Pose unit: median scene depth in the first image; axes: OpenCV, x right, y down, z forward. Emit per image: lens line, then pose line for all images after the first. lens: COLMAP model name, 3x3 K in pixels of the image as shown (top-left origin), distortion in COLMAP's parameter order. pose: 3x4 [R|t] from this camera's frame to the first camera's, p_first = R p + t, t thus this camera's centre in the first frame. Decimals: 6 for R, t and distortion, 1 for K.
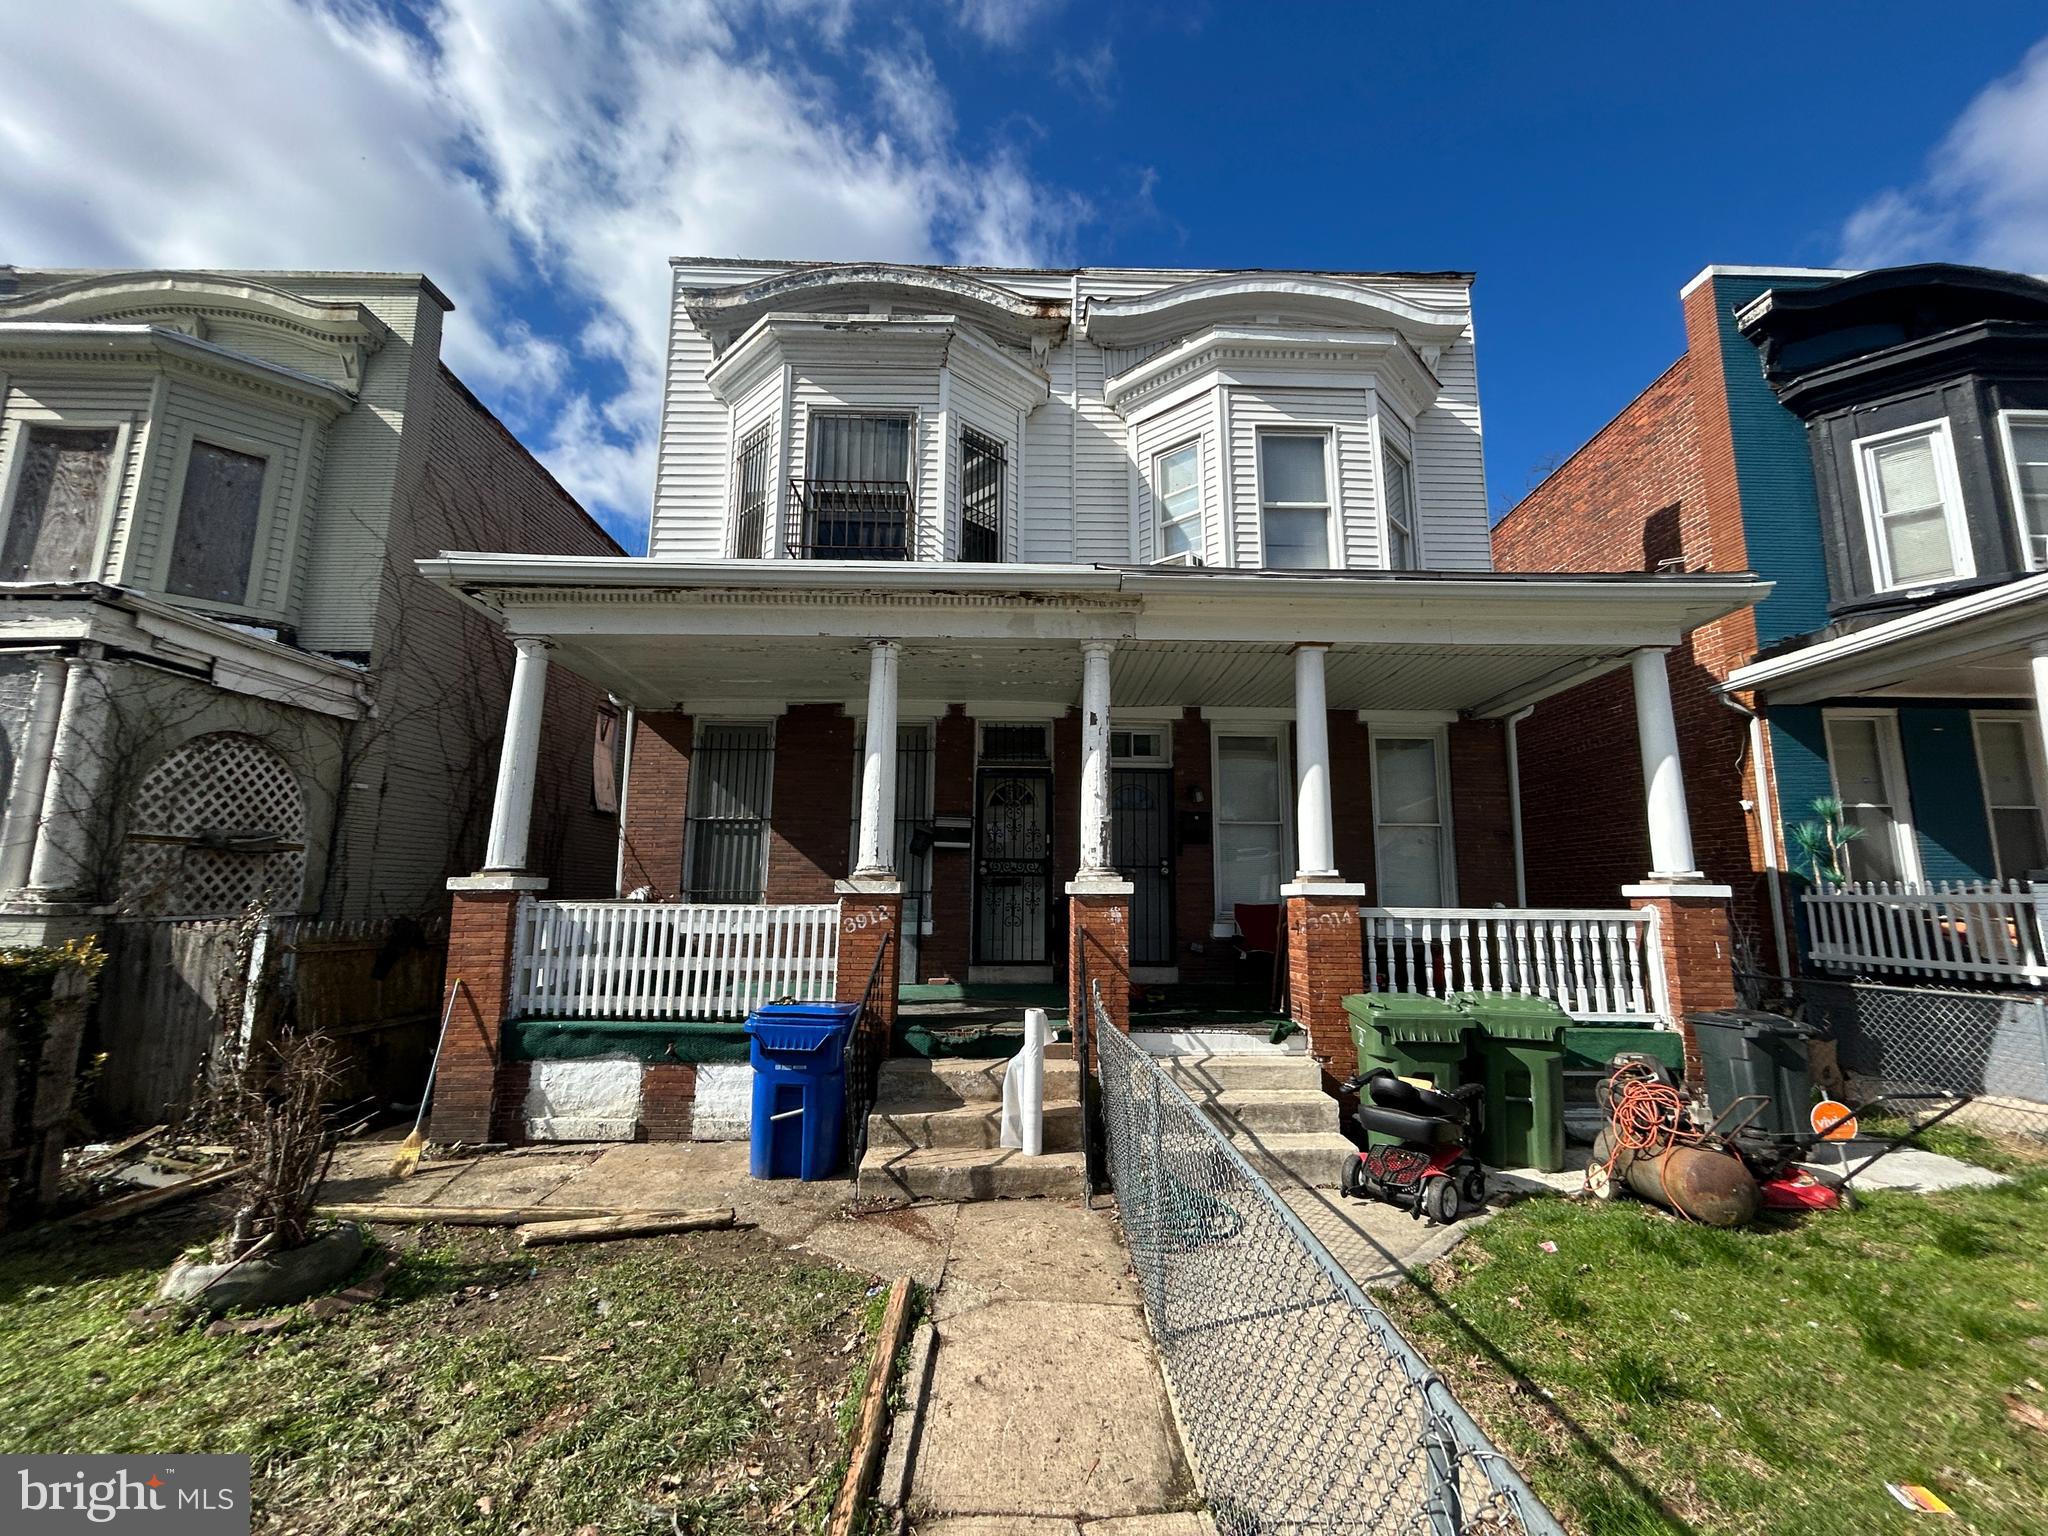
lens RADIAL K [[826.3, 0, 1028.1], [0, 826.3, 749.1], [0, 0, 1]] dist [0.000236, 0.002663]
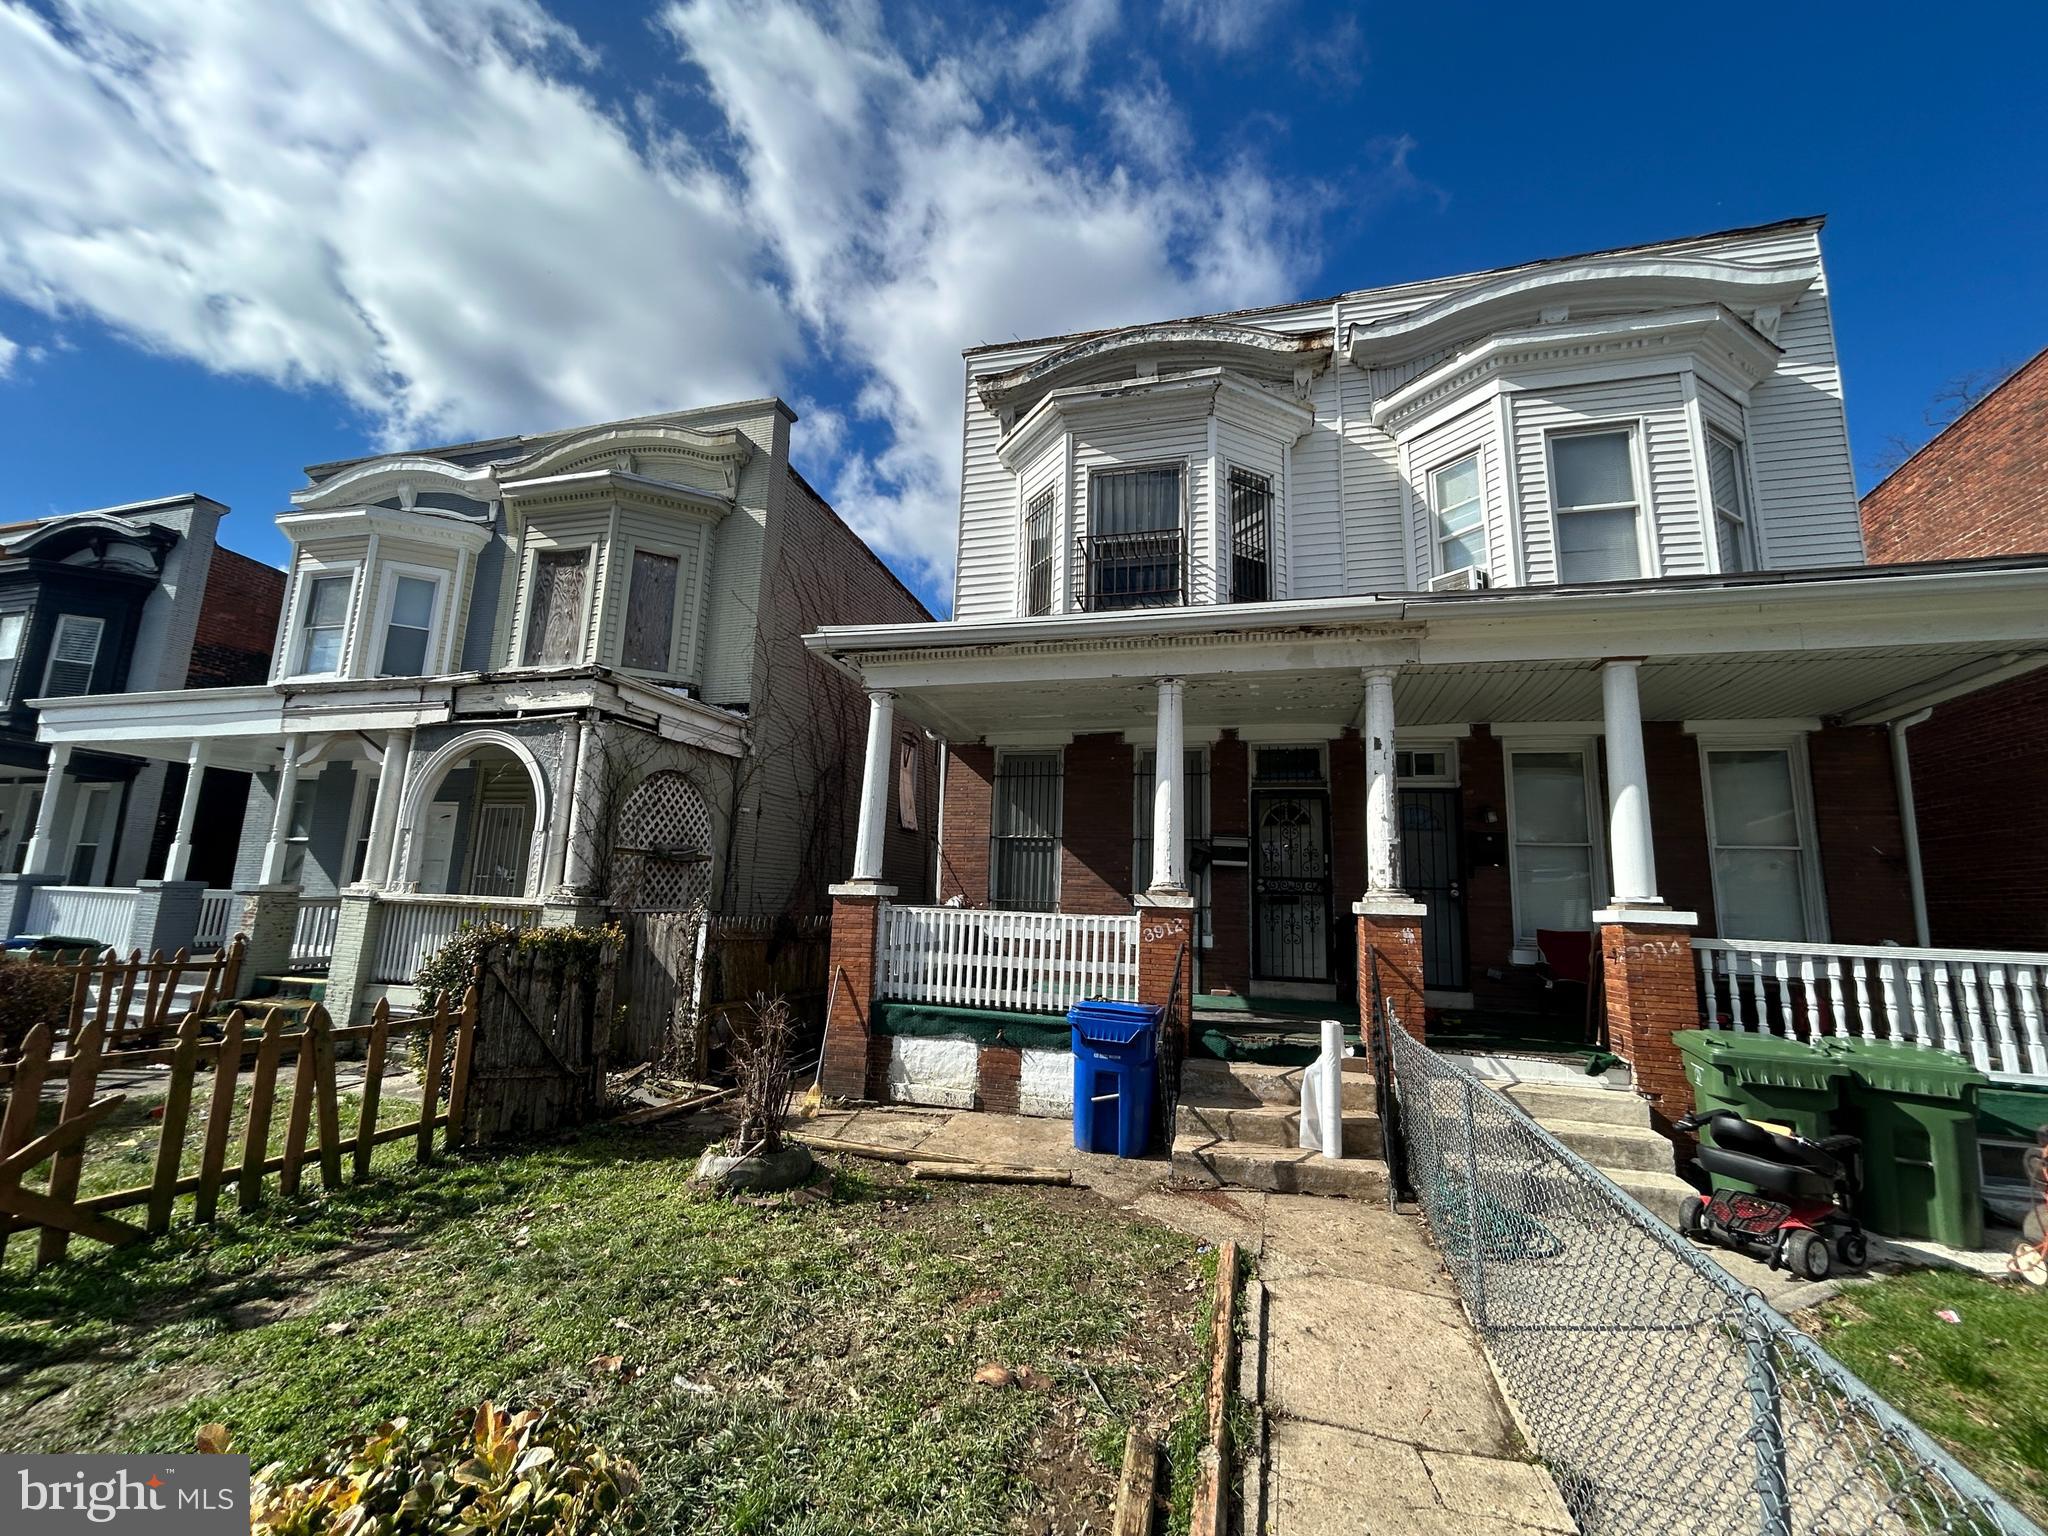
lens RADIAL K [[826.3, 0, 1028.1], [0, 826.3, 749.1], [0, 0, 1]] dist [0.000236, 0.002663]
pose [[0.956170, -0.026693, -0.291594, -0.036051], [0.021635, 0.999555, -0.020556, -0.017788], [0.292013, 0.013347, 0.956321, -0.111593]]
